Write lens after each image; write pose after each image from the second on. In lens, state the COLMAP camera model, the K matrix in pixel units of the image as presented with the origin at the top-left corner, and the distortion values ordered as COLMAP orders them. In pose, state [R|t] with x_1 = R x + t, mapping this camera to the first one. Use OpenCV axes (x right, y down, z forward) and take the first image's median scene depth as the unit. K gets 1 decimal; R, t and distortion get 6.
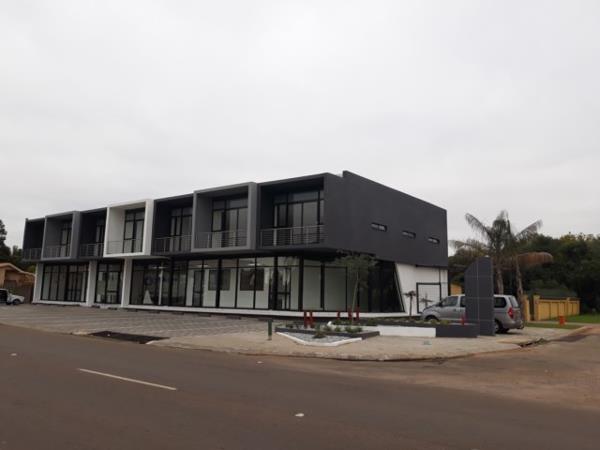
lens RADIAL K [[498.3, 0, 286.5], [0, 498.3, 221.7], [0, 0, 1]] dist [0.090357, -0.216021]
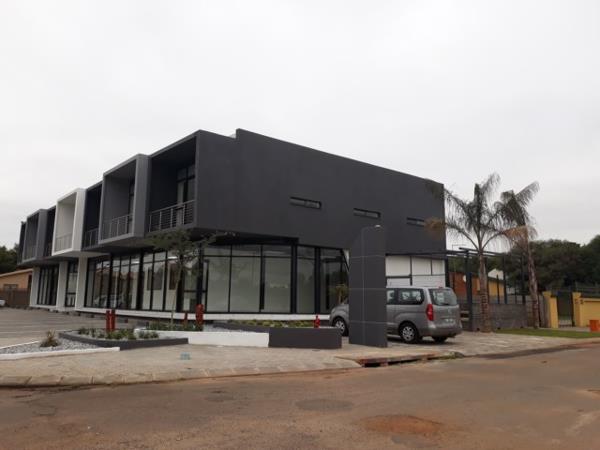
lens RADIAL K [[498.3, 0, 286.5], [0, 498.3, 221.7], [0, 0, 1]] dist [0.090357, -0.216021]
pose [[0.973175, -0.042711, -0.226065, 0.320250], [0.039239, 0.999033, -0.019832, 0.052398], [0.226694, 0.010430, 0.973910, 0.240986]]
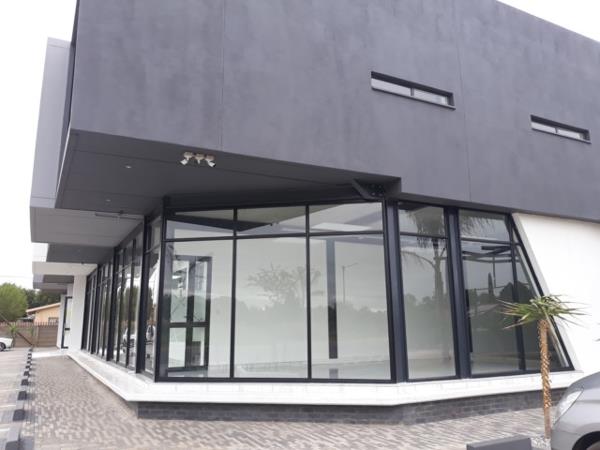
lens RADIAL K [[498.3, 0, 286.5], [0, 498.3, 221.7], [0, 0, 1]] dist [0.090357, -0.216021]
pose [[0.903565, -0.115404, -0.412617, 0.226175], [0.088512, 0.992546, -0.083774, 0.103961], [0.419209, 0.039174, 0.907044, 0.679976]]
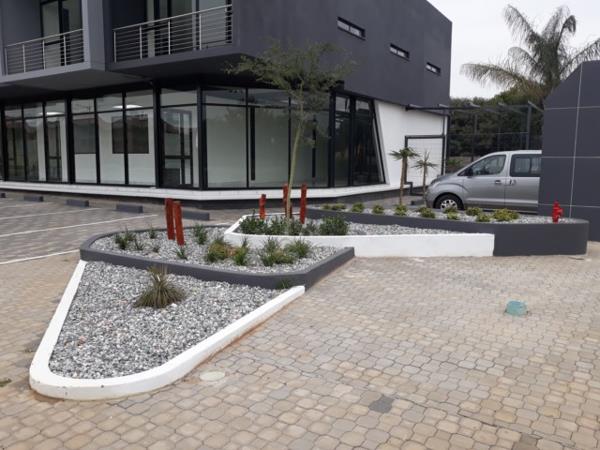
lens RADIAL K [[498.3, 0, 286.5], [0, 498.3, 221.7], [0, 0, 1]] dist [0.090357, -0.216021]
pose [[0.996998, -0.028145, 0.072132, 0.071273], [0.008123, 0.964473, 0.264055, 0.065136], [-0.077002, -0.262677, 0.961806, 0.428185]]
